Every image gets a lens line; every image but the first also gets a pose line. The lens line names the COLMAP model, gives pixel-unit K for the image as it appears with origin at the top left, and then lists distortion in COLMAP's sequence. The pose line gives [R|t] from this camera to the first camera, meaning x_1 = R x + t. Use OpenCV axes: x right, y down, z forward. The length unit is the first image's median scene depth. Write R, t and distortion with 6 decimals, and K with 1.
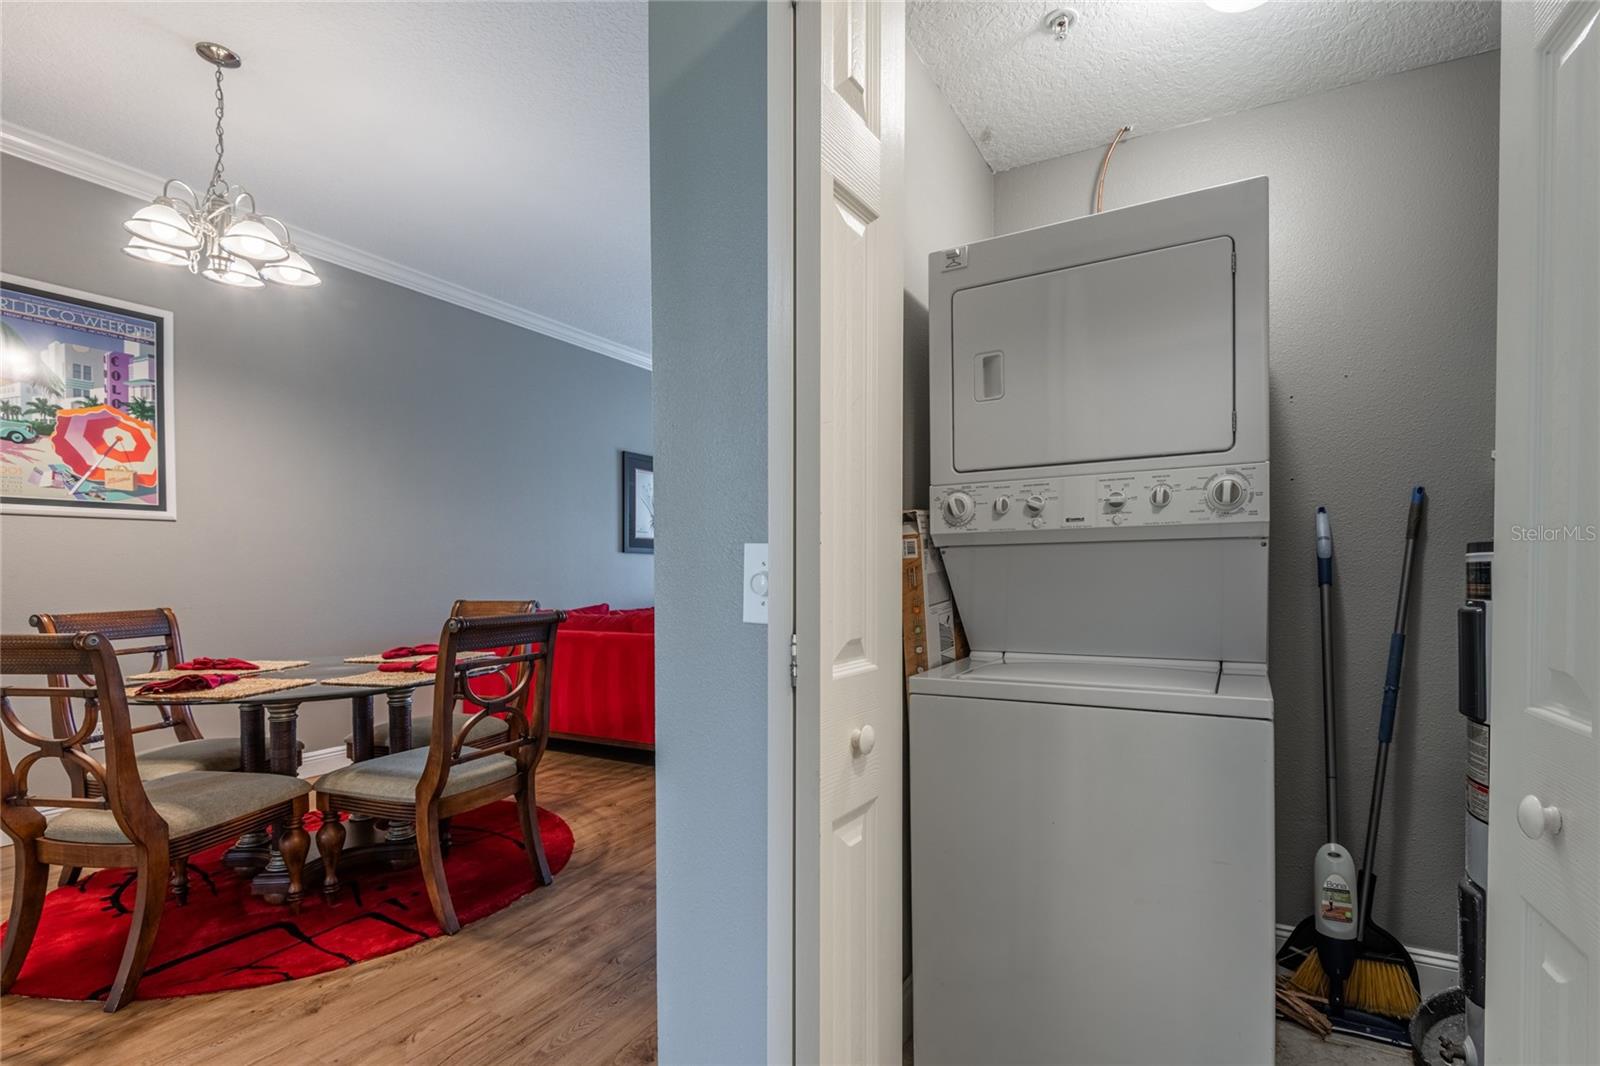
lens RADIAL K [[746.0, 0, 824.7], [0, 746.0, 575.6], [0, 0, 1]] dist [0.050127, -0.015214]
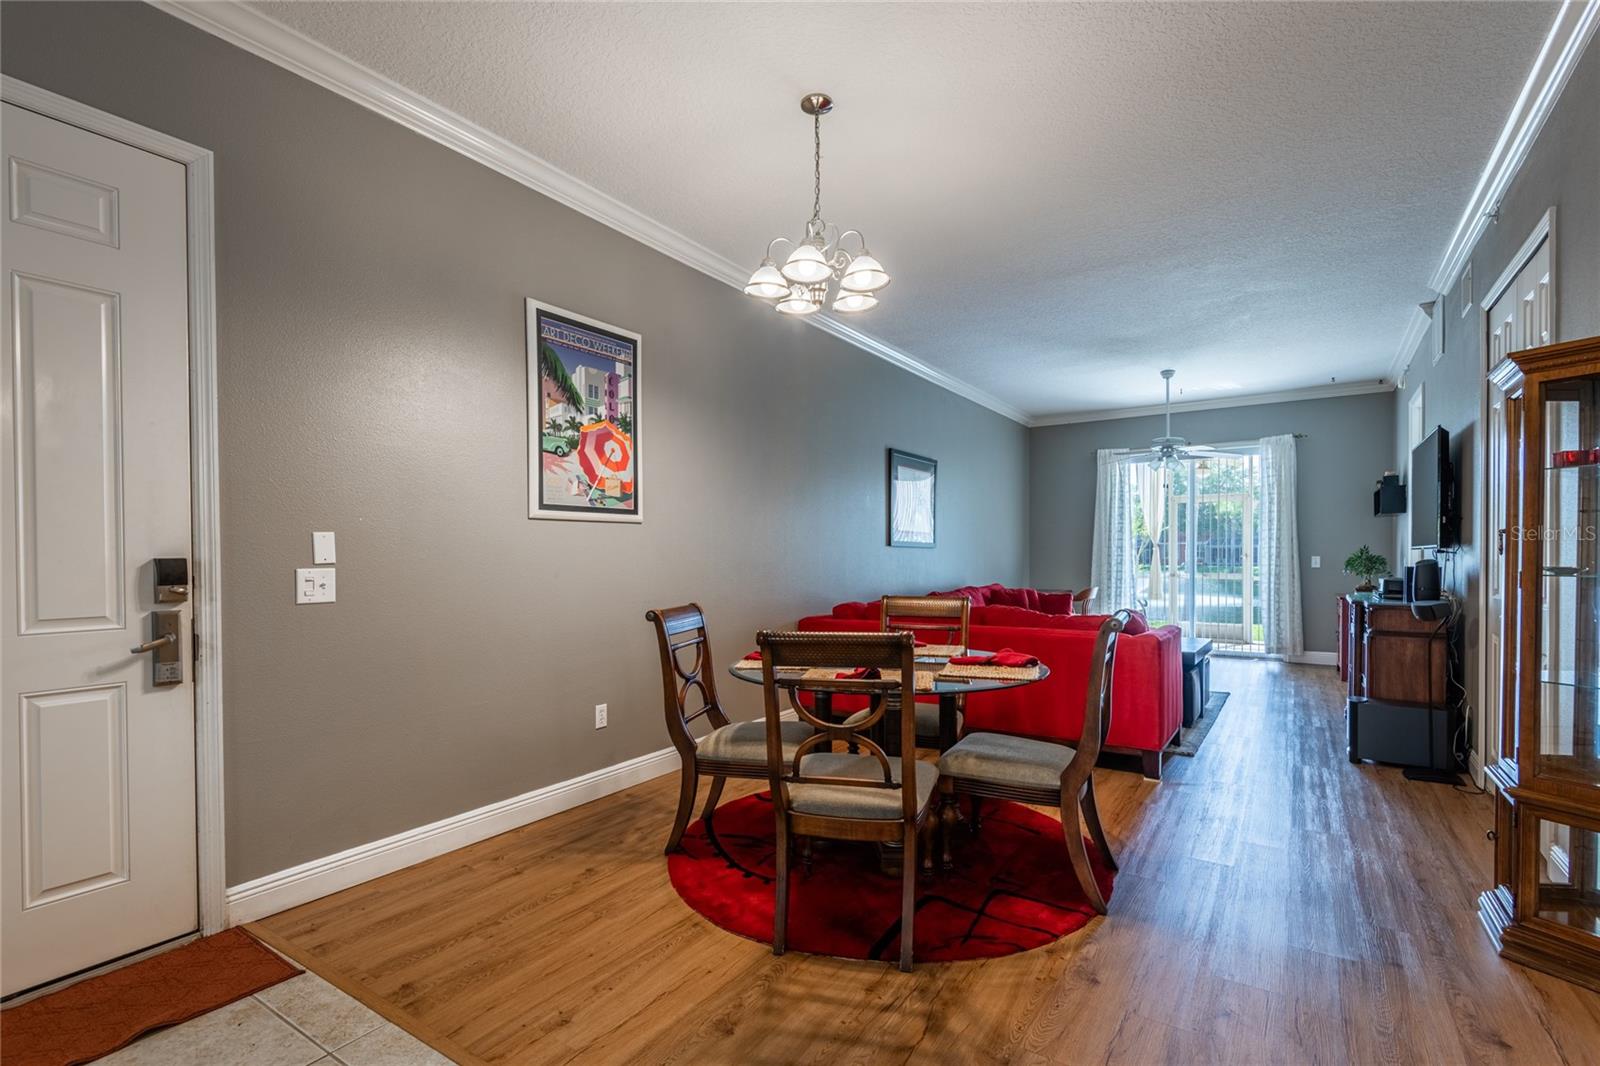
lens RADIAL K [[731.4, 0, 812.6], [0, 731.4, 558.9], [0, 0, 1]] dist [0.051016, -0.037965]
pose [[0.997871, -0.003724, -0.065116, -0.570782], [0.003231, 0.999965, -0.007673, -0.012128], [0.065143, 0.007446, 0.997848, -0.042236]]
